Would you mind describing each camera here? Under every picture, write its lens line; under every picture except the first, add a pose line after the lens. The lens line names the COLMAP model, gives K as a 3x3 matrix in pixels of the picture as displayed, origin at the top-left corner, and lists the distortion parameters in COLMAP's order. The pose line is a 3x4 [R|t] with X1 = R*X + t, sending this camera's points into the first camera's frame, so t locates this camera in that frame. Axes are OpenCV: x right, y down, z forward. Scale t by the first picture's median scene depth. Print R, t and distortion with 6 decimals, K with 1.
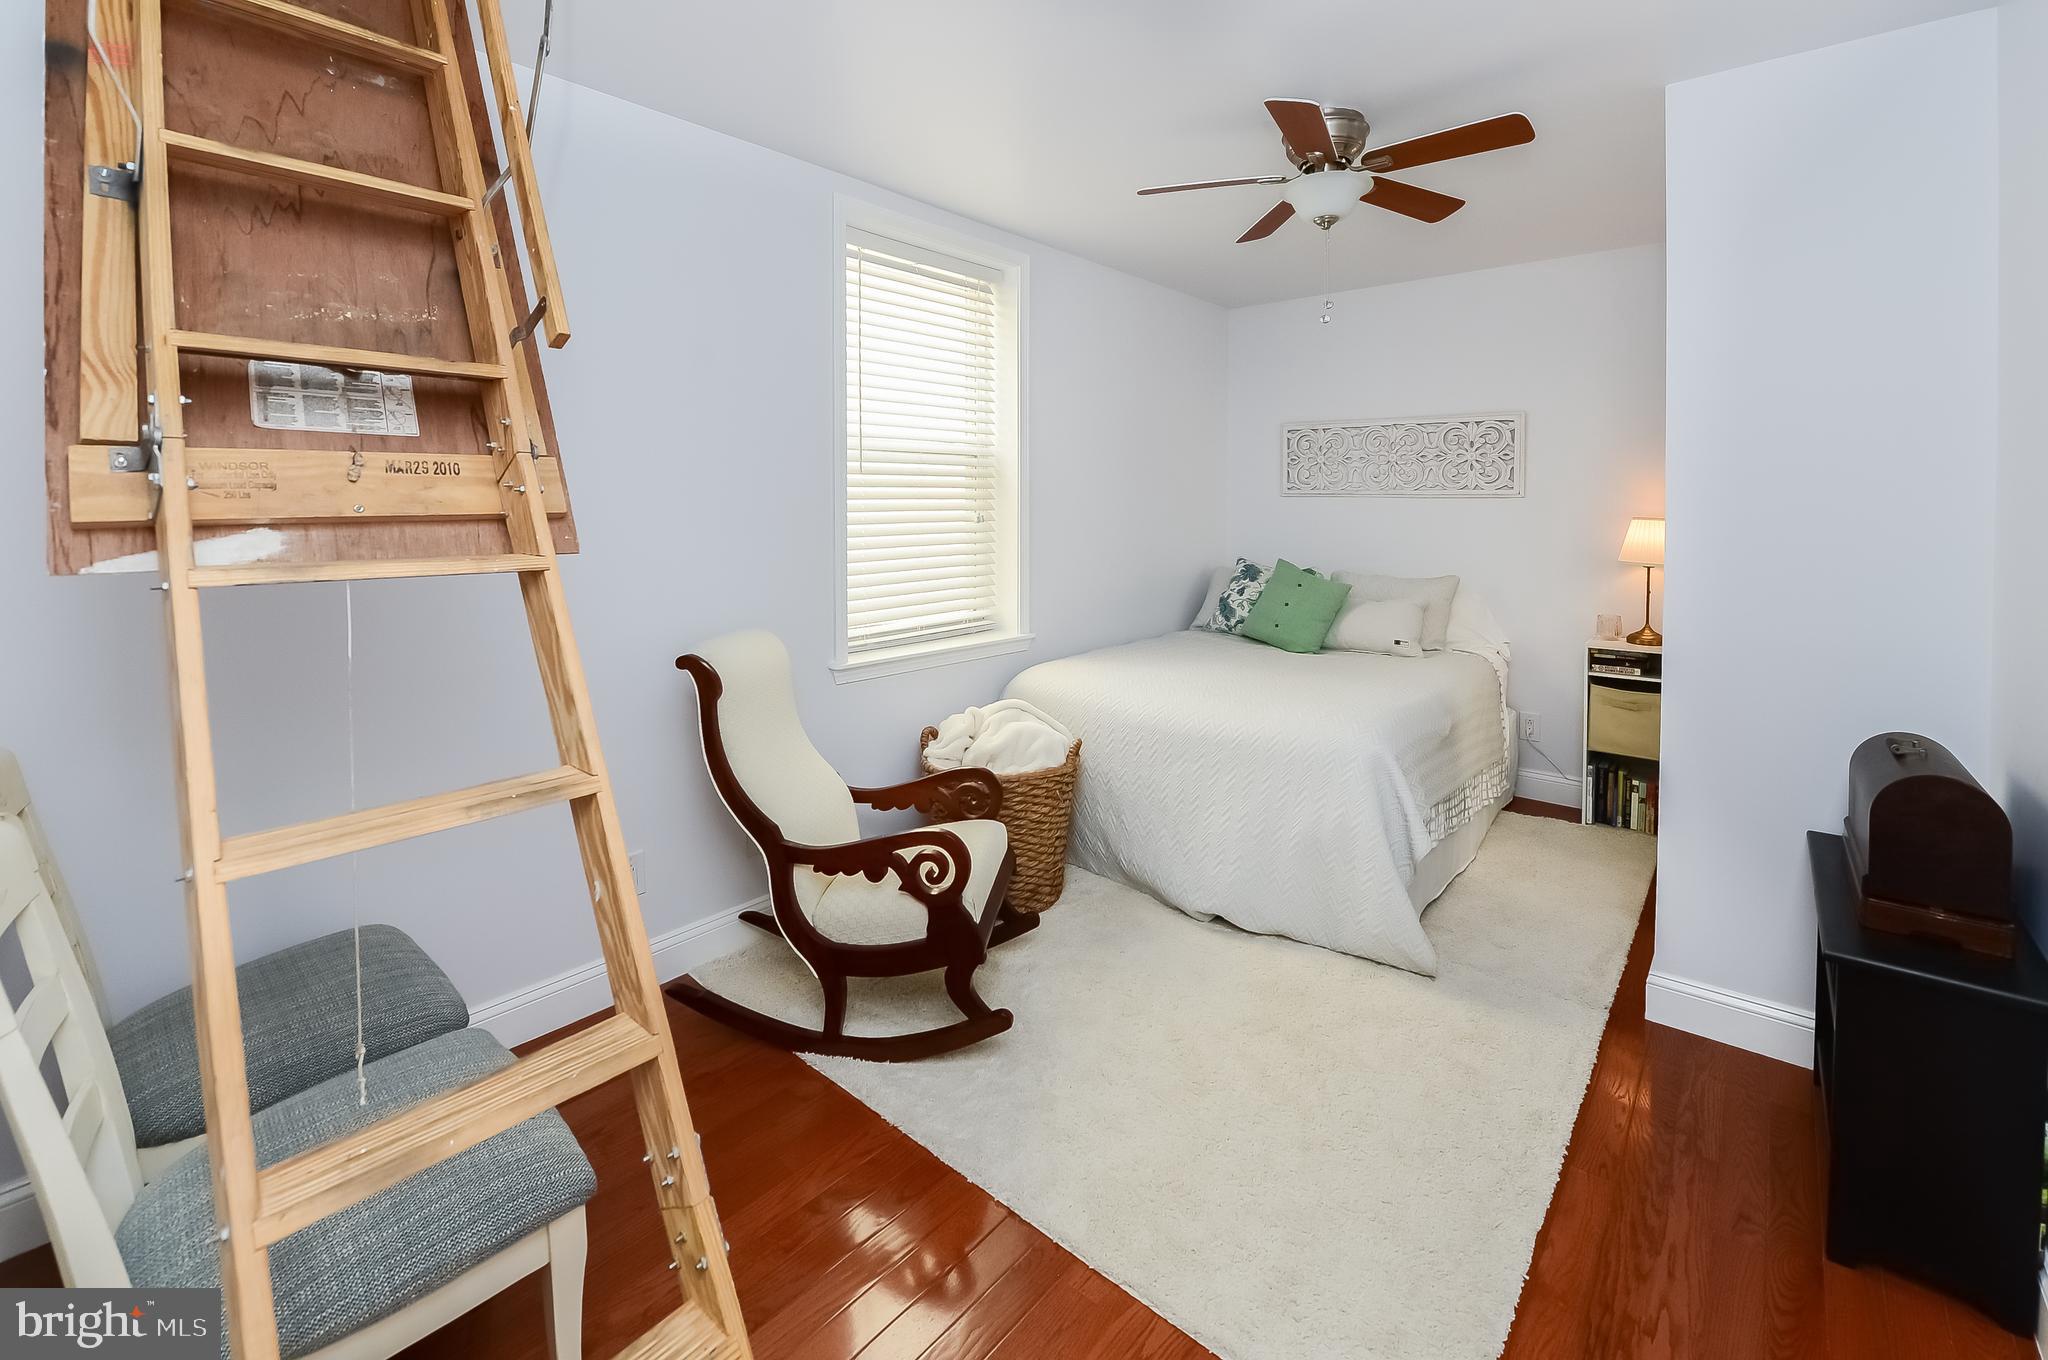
lens RADIAL K [[857.4, 0, 1031.2], [0, 857.4, 566.3], [0, 0, 1]] dist [-0.017759, -0.004017]
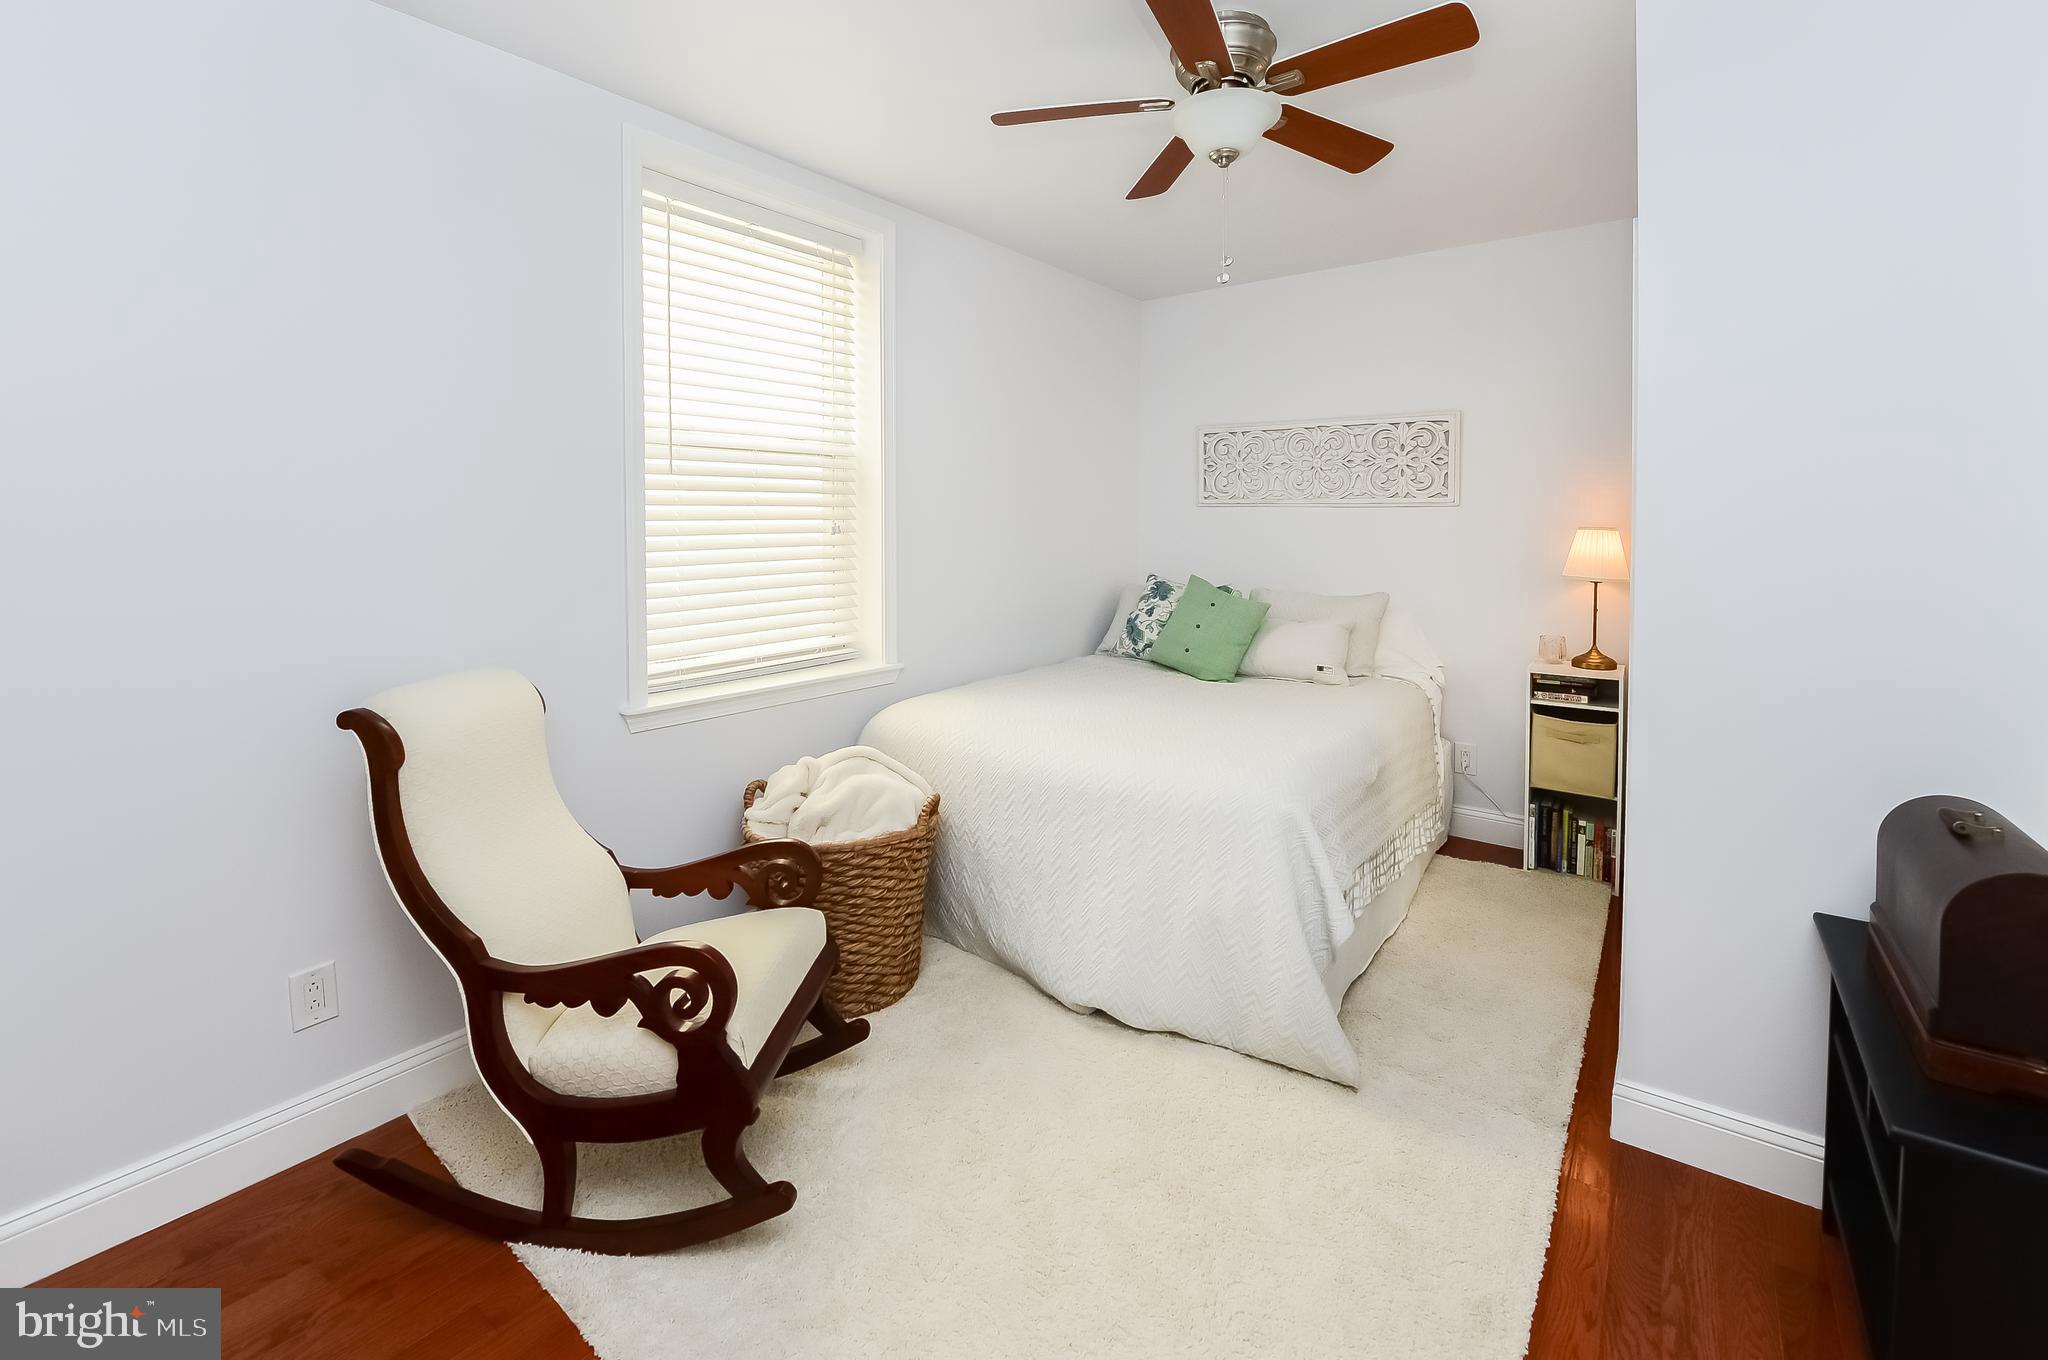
lens RADIAL K [[838.6, 0, 1017.0], [0, 838.6, 589.5], [0, 0, 1]] dist [-0.018740, -0.000110]
pose [[0.999071, -0.005147, 0.042793, 0.095779], [0.004802, 0.999955, 0.008162, -0.002202], [-0.042833, -0.007948, 0.999051, 0.181449]]
